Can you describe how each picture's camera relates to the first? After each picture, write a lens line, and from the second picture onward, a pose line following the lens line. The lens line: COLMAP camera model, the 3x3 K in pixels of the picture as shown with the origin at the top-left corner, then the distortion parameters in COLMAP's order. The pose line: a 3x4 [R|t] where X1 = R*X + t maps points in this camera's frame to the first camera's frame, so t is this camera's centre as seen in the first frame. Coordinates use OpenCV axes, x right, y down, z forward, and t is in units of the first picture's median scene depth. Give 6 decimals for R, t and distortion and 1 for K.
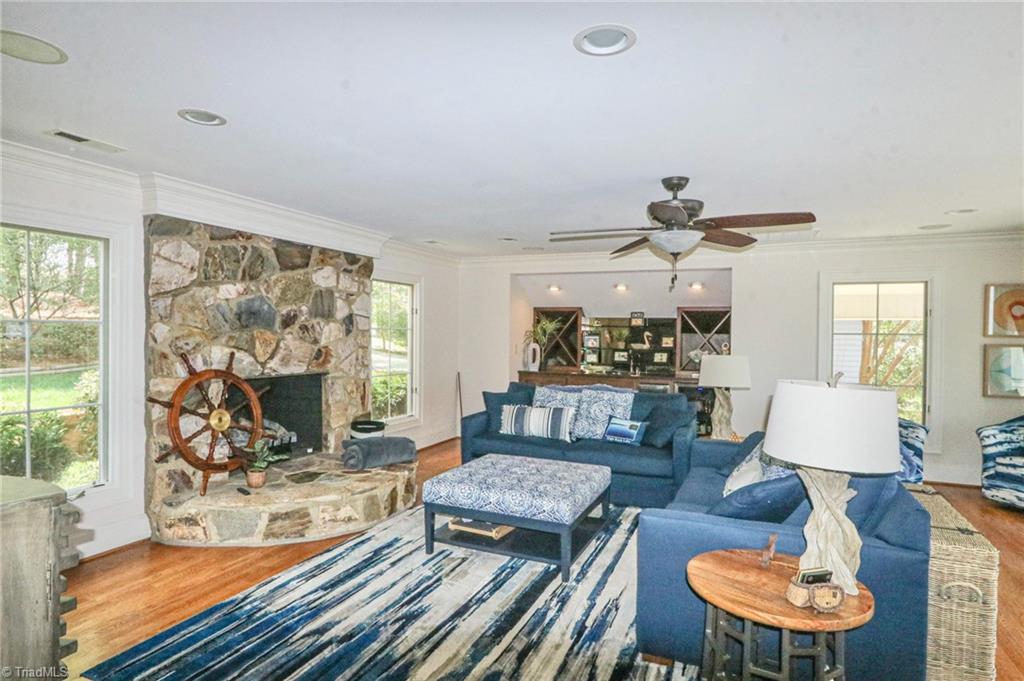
lens RADIAL K [[572.8, 0, 512.0], [0, 572.8, 340.5], [0, 0, 1]] dist [-0.003573, -0.000318]
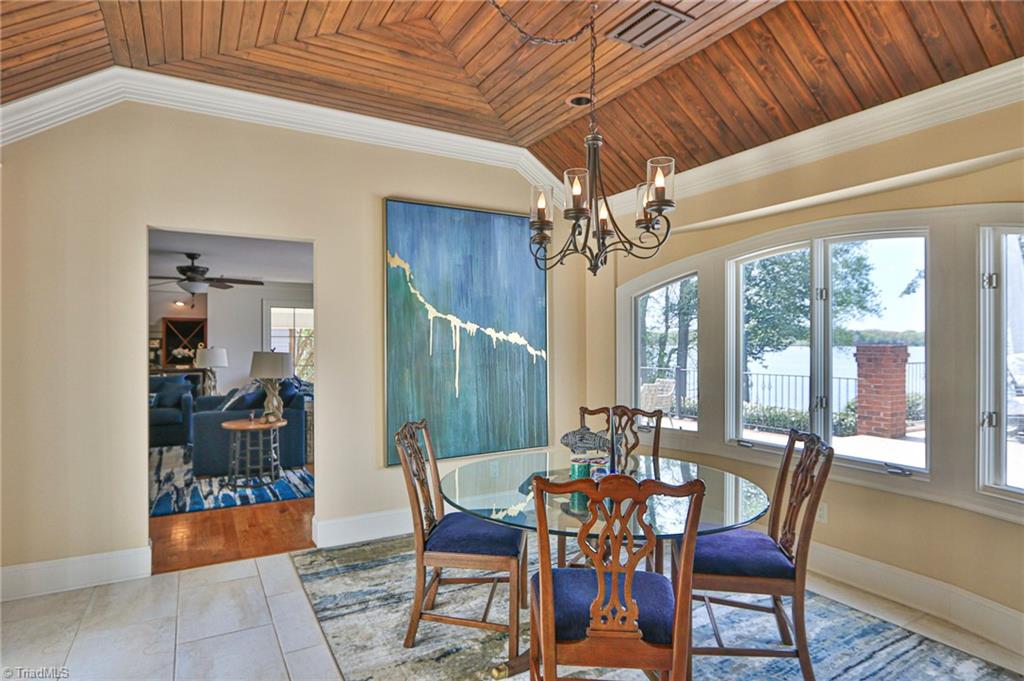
lens RADIAL K [[551.6, 0, 512.0], [0, 551.6, 340.5], [0, 0, 1]] dist [-0.022801, -0.000311]
pose [[0.599774, -0.013791, 0.800050, -0.338861], [0.019979, 0.999798, 0.002257, 0.012934], [-0.799920, 0.014630, 0.599928, -0.593348]]
